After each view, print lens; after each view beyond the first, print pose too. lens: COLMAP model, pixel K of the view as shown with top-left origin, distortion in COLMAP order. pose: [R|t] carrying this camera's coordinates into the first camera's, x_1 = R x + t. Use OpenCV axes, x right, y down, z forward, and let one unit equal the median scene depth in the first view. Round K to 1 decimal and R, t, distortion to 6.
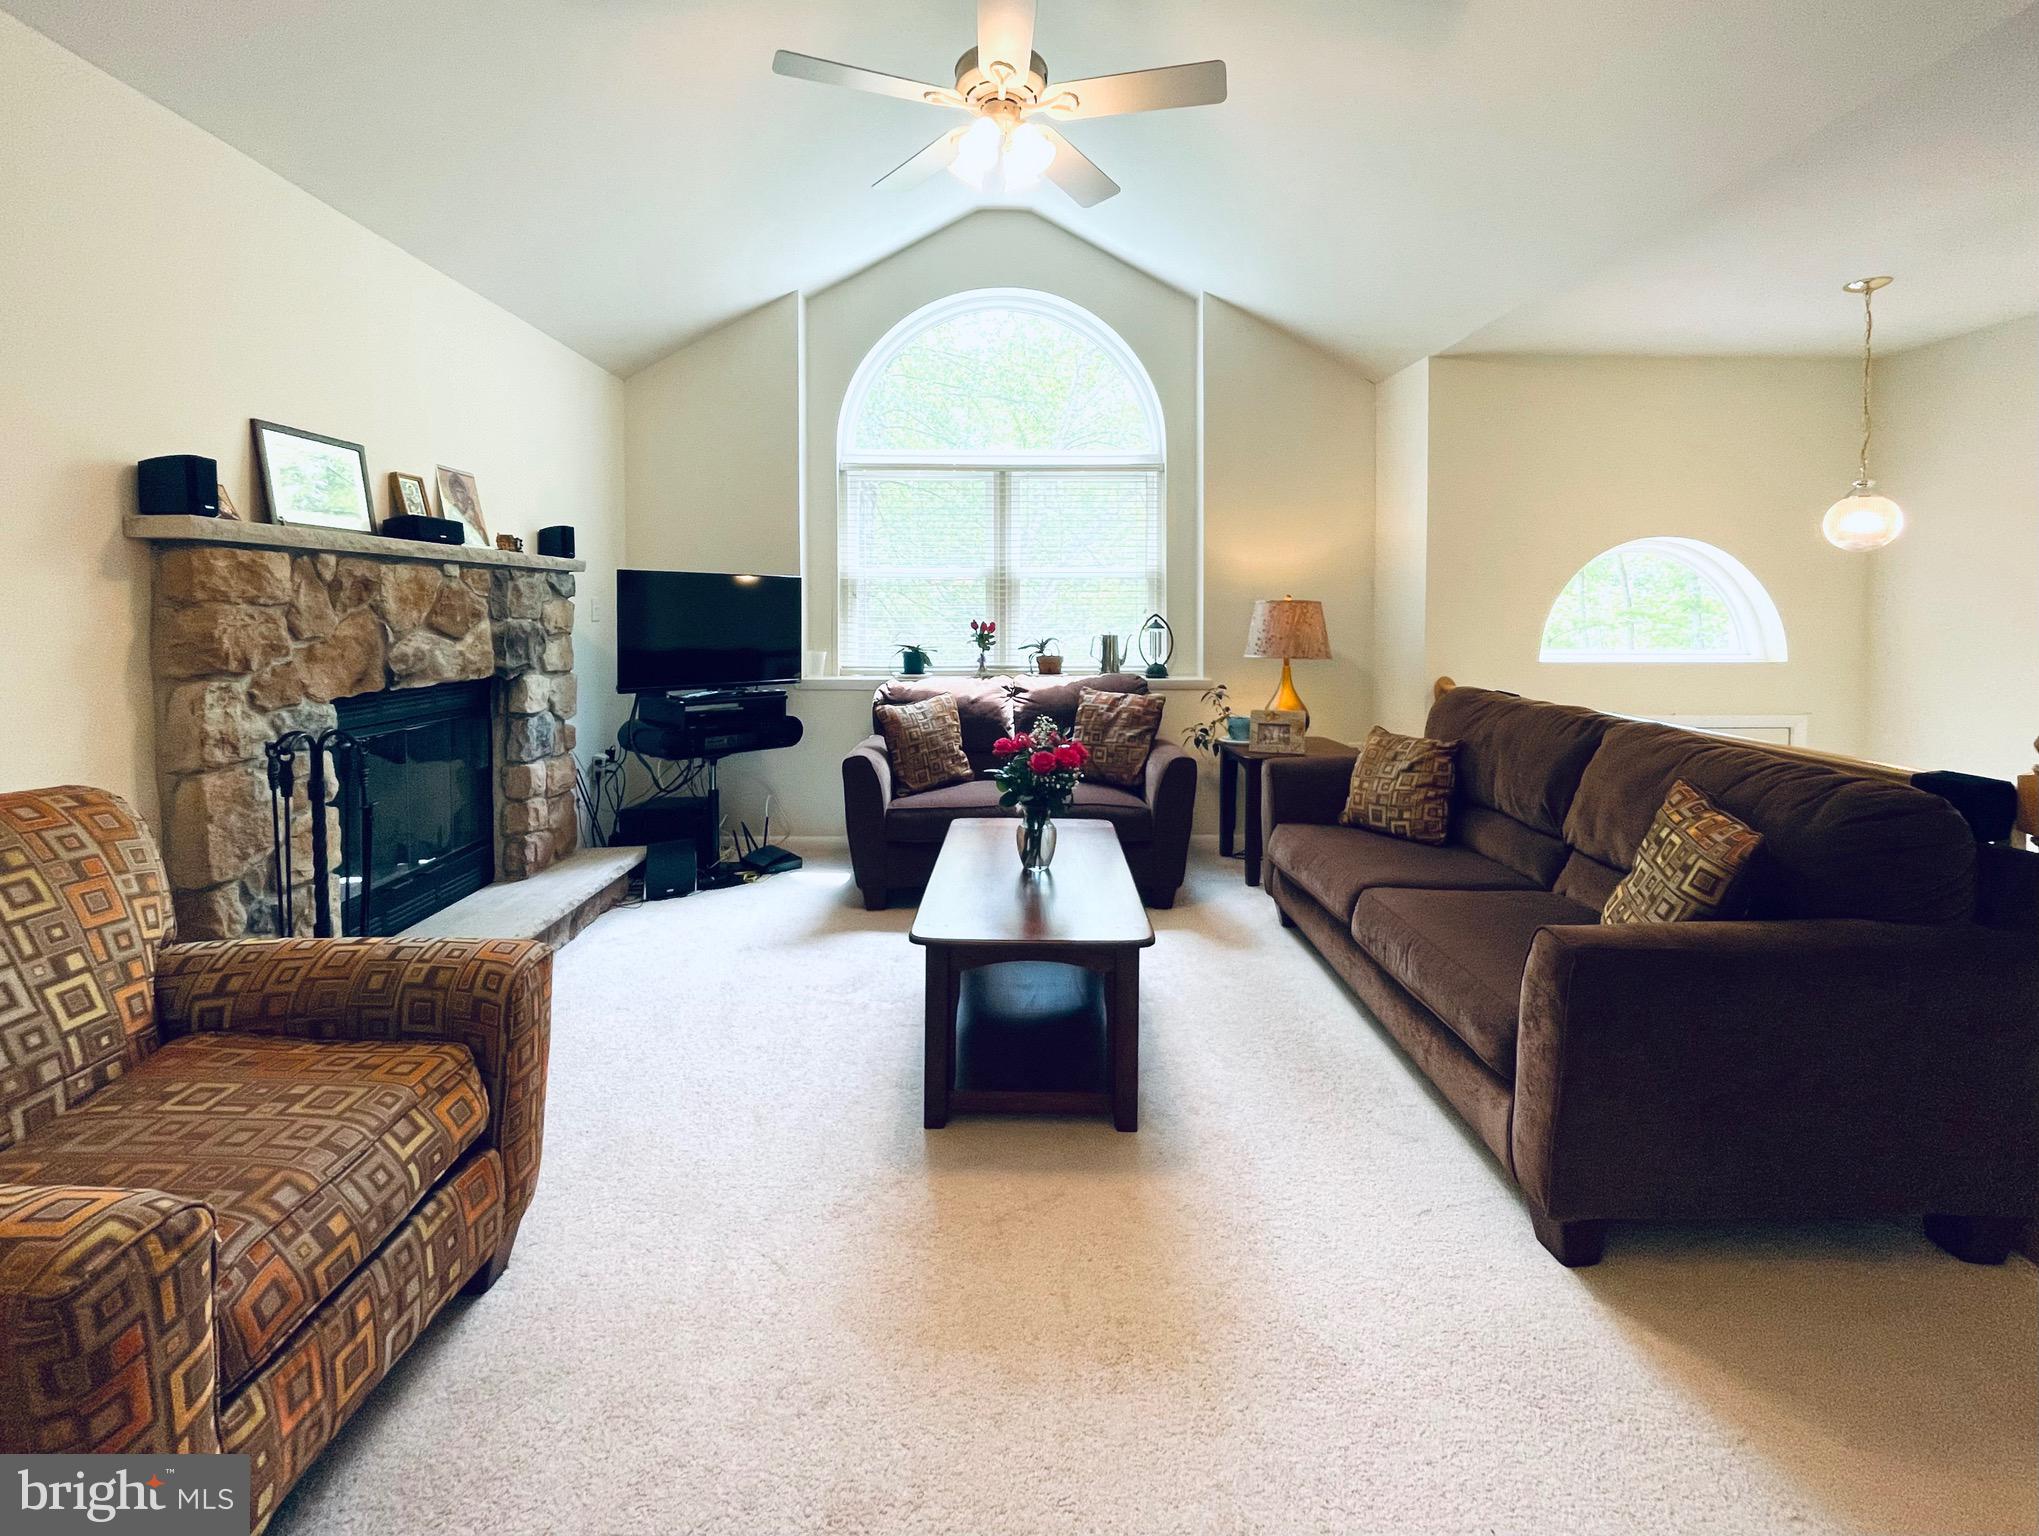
lens RADIAL K [[878.9, 0, 1012.1], [0, 878.9, 633.5], [0, 0, 1]] dist [0.000434, 0.000776]
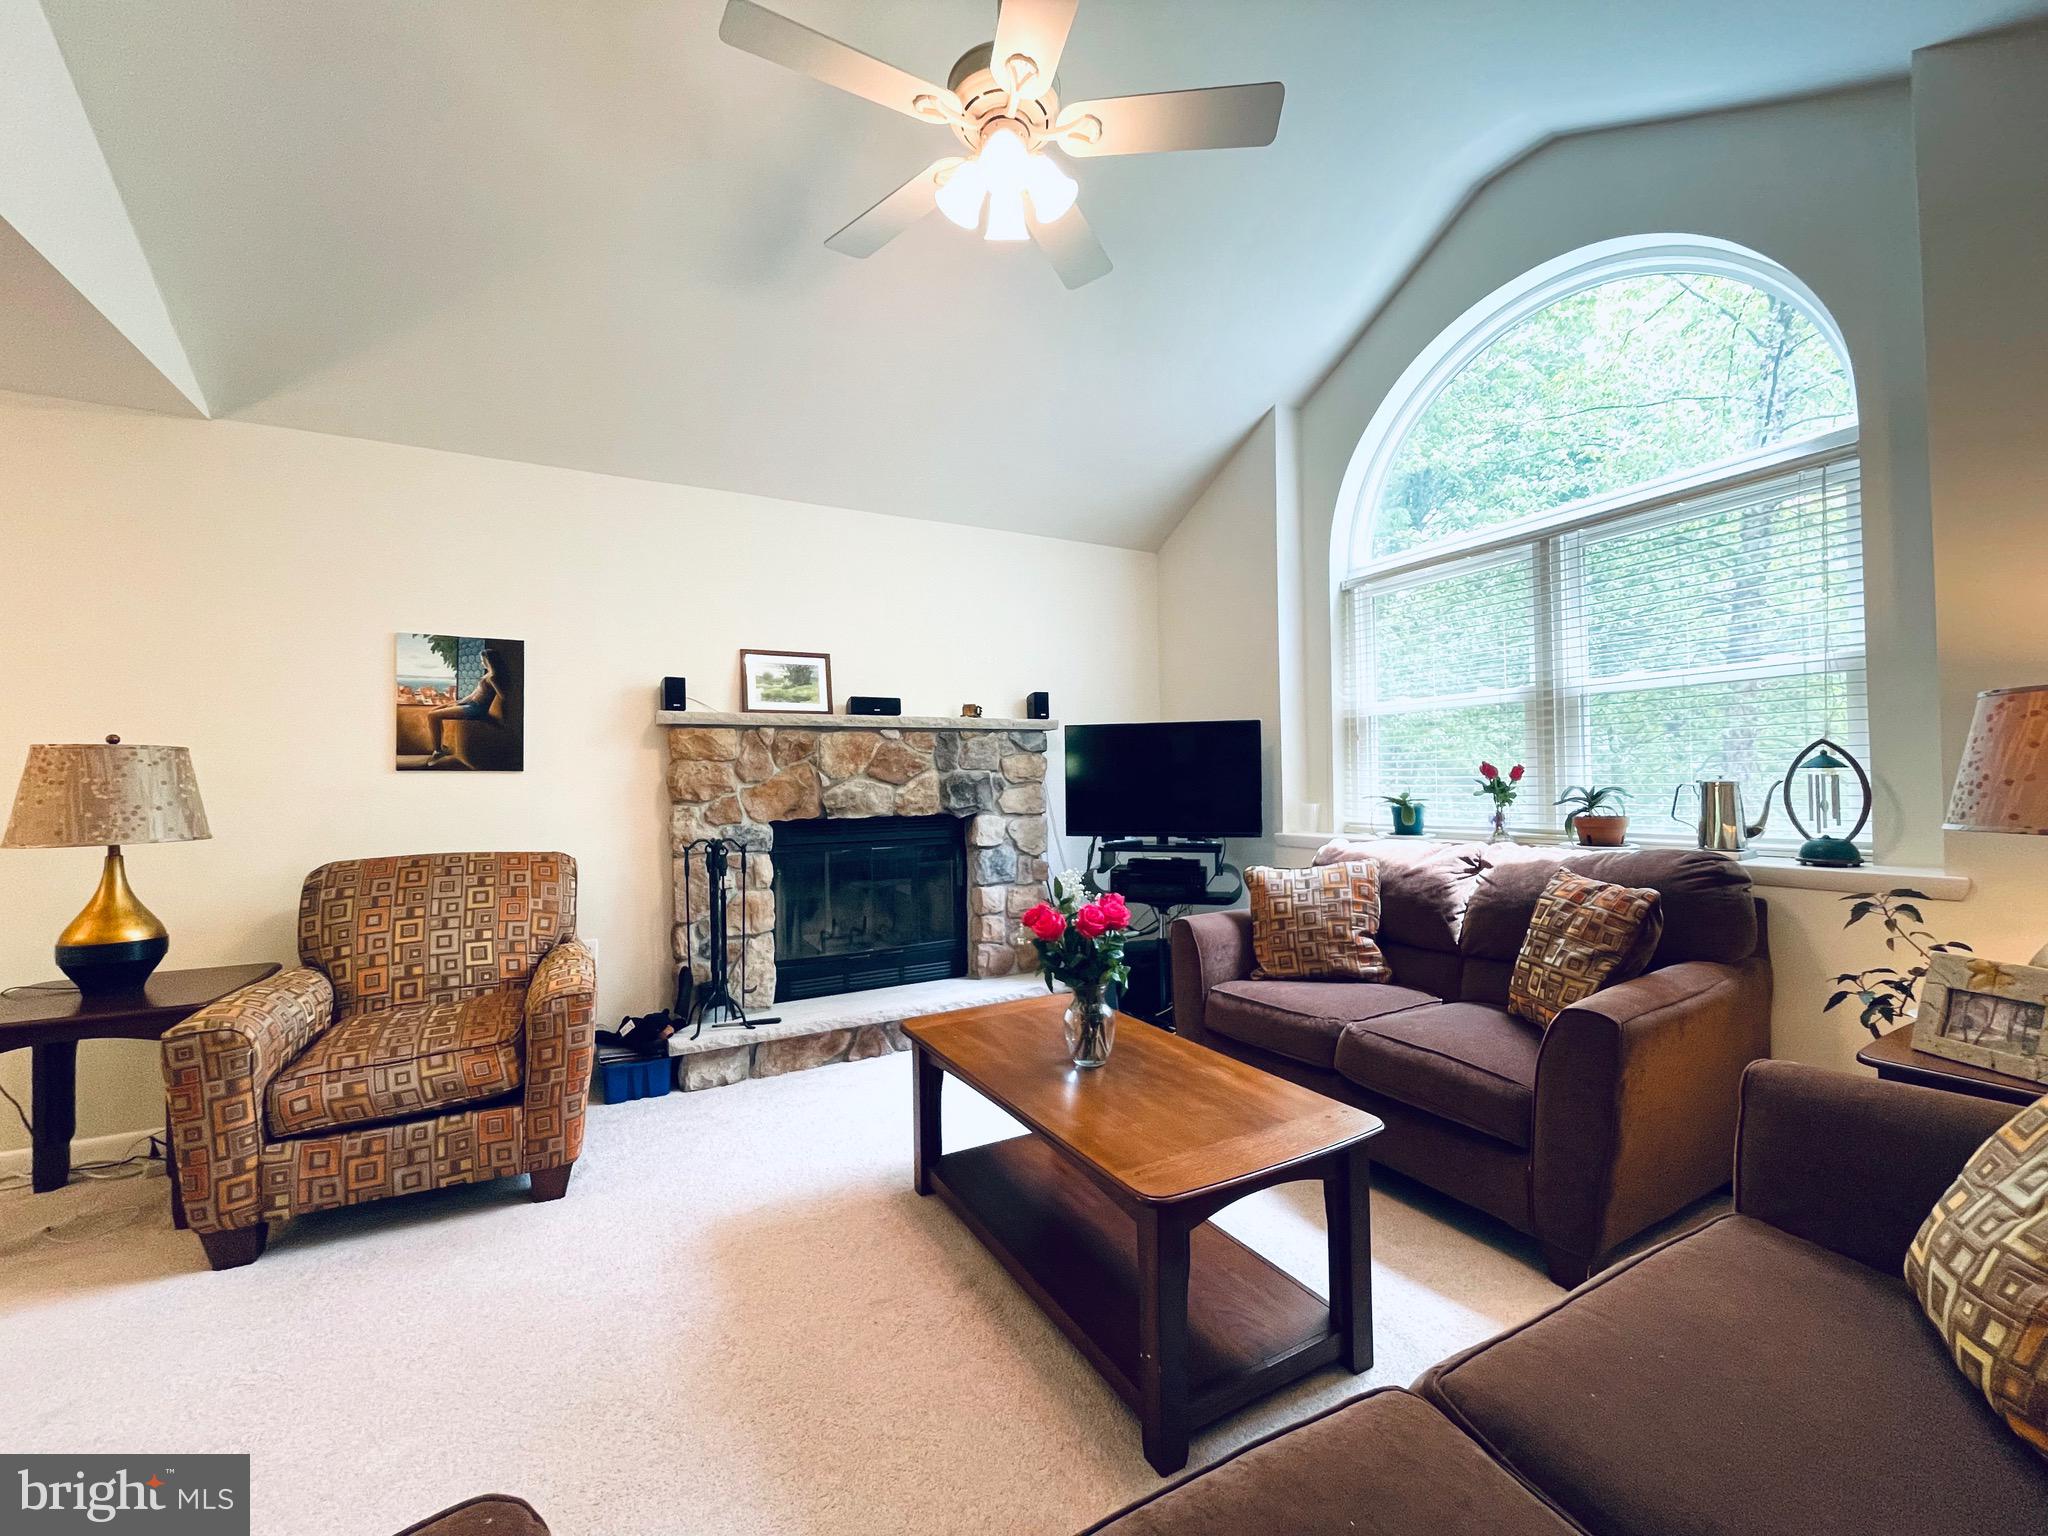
lens RADIAL K [[822.1, 0, 1024.1], [0, 822.1, 769.7], [0, 0, 1]] dist [-0.002432, -0.001196]
pose [[0.463156, -0.022243, -0.885998, 0.549192], [-0.005979, 0.999584, -0.028220, 0.016818], [0.886257, 0.018367, 0.462830, 0.553586]]
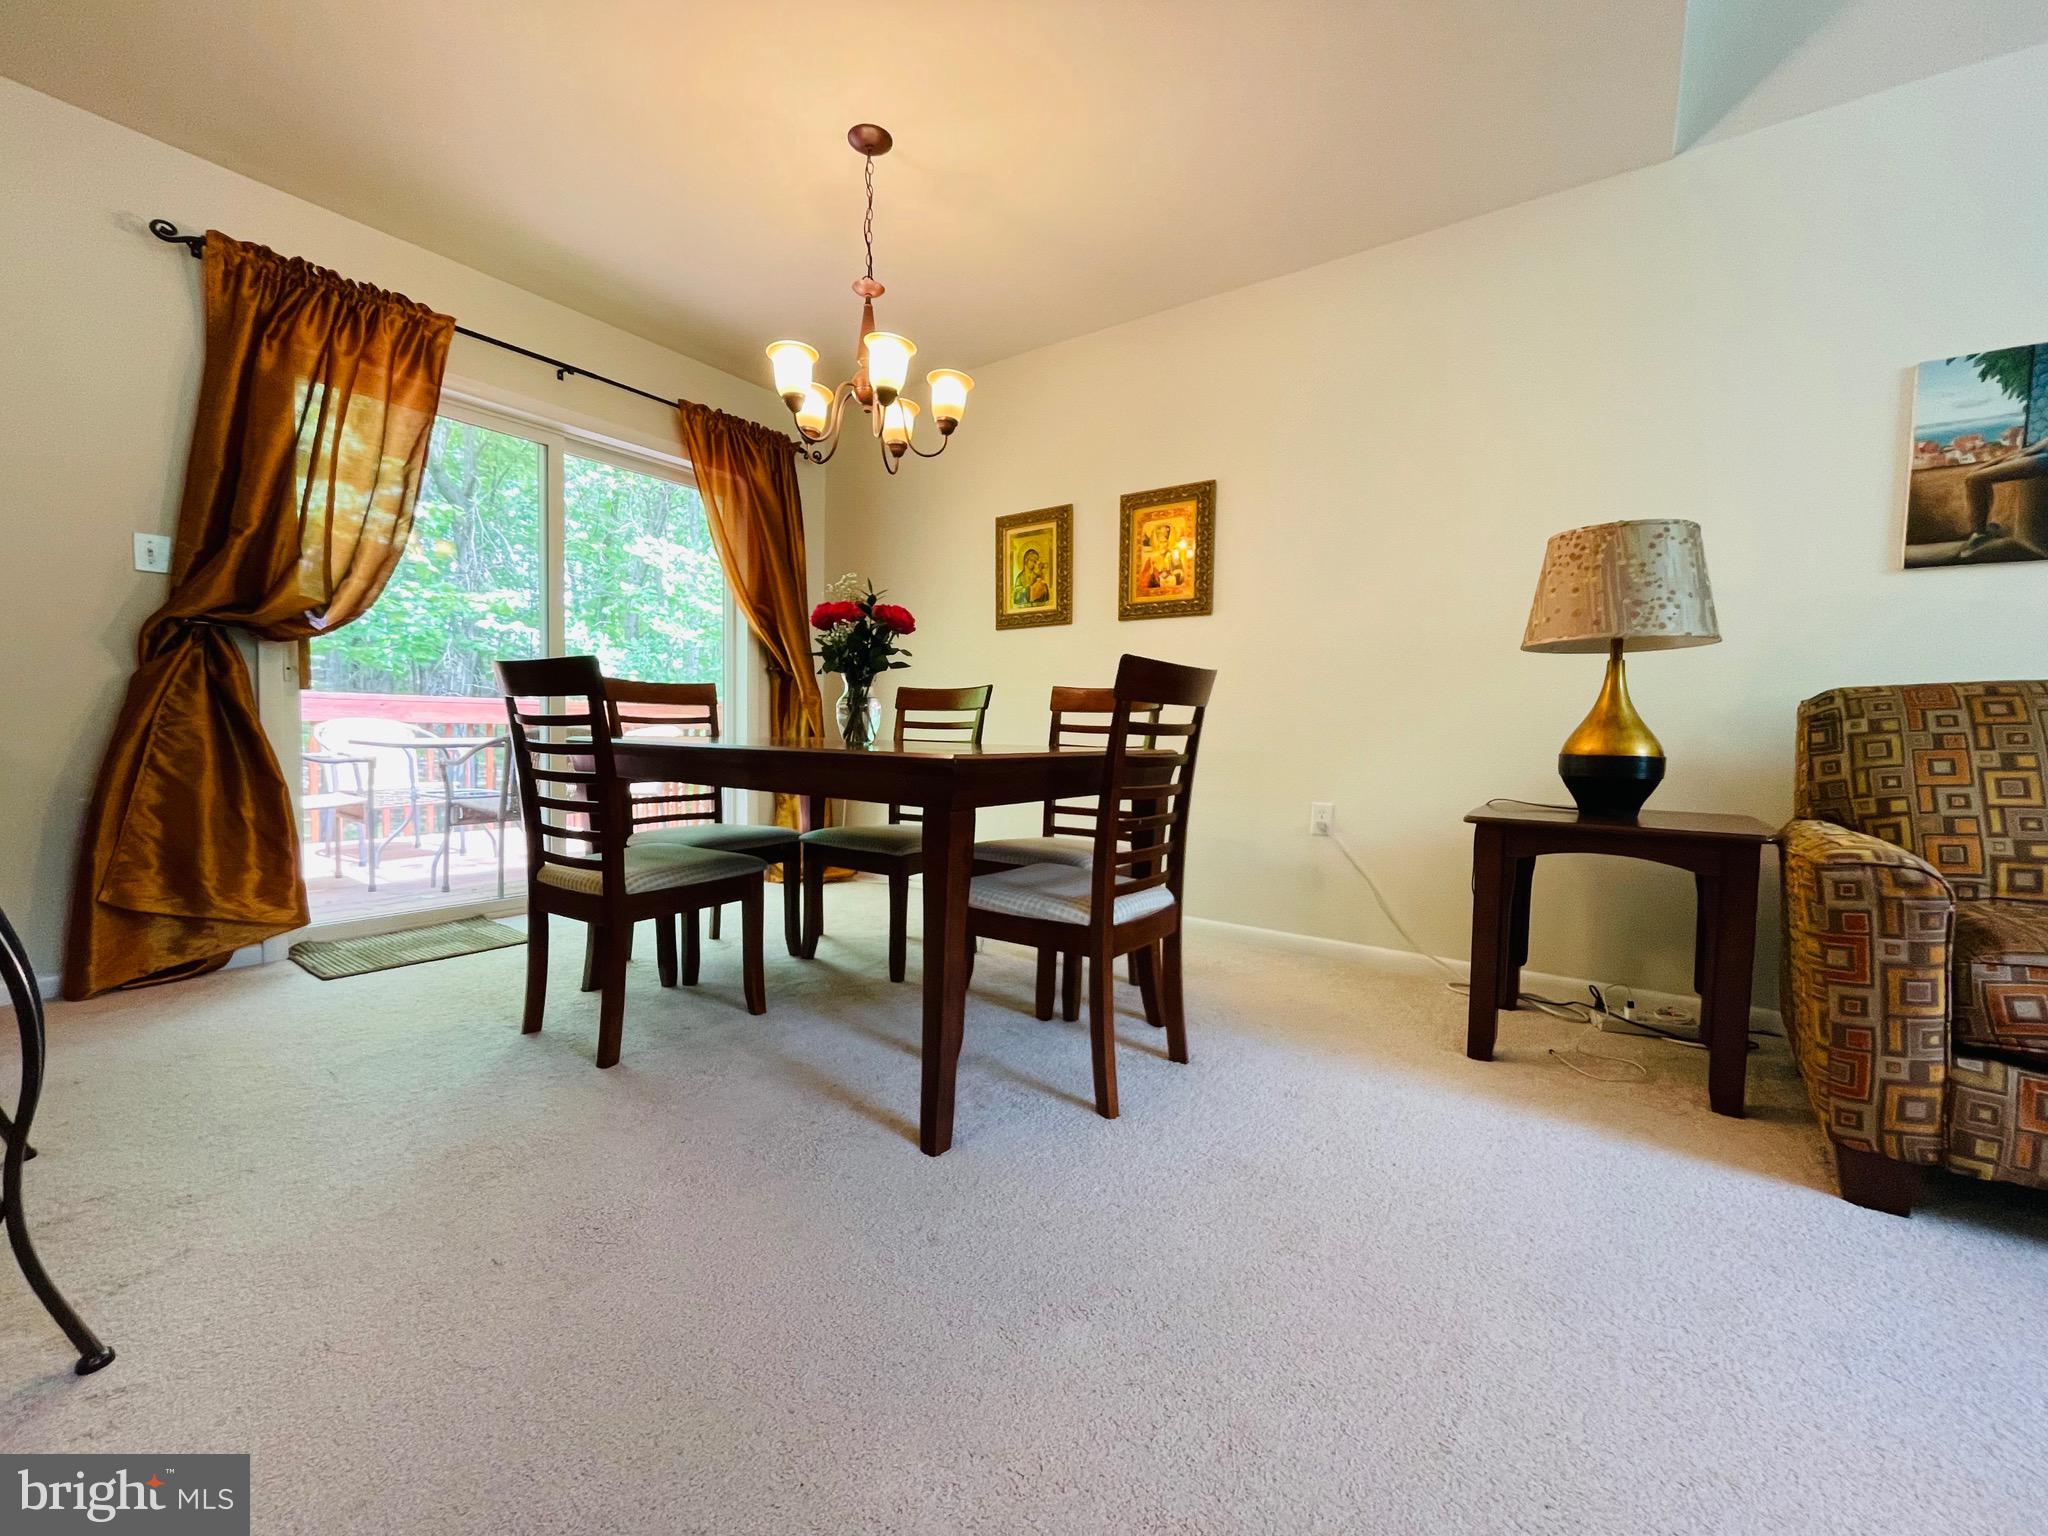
lens RADIAL K [[822.1, 0, 1032.1], [0, 822.1, 774.9], [0, 0, 1]] dist [-0.002432, -0.001196]
pose [[-0.588956, 0.027226, -0.807706, 0.311190], [-0.042458, 0.997010, 0.064565, 0.145936], [0.807049, 0.072320, -0.586039, 0.184408]]
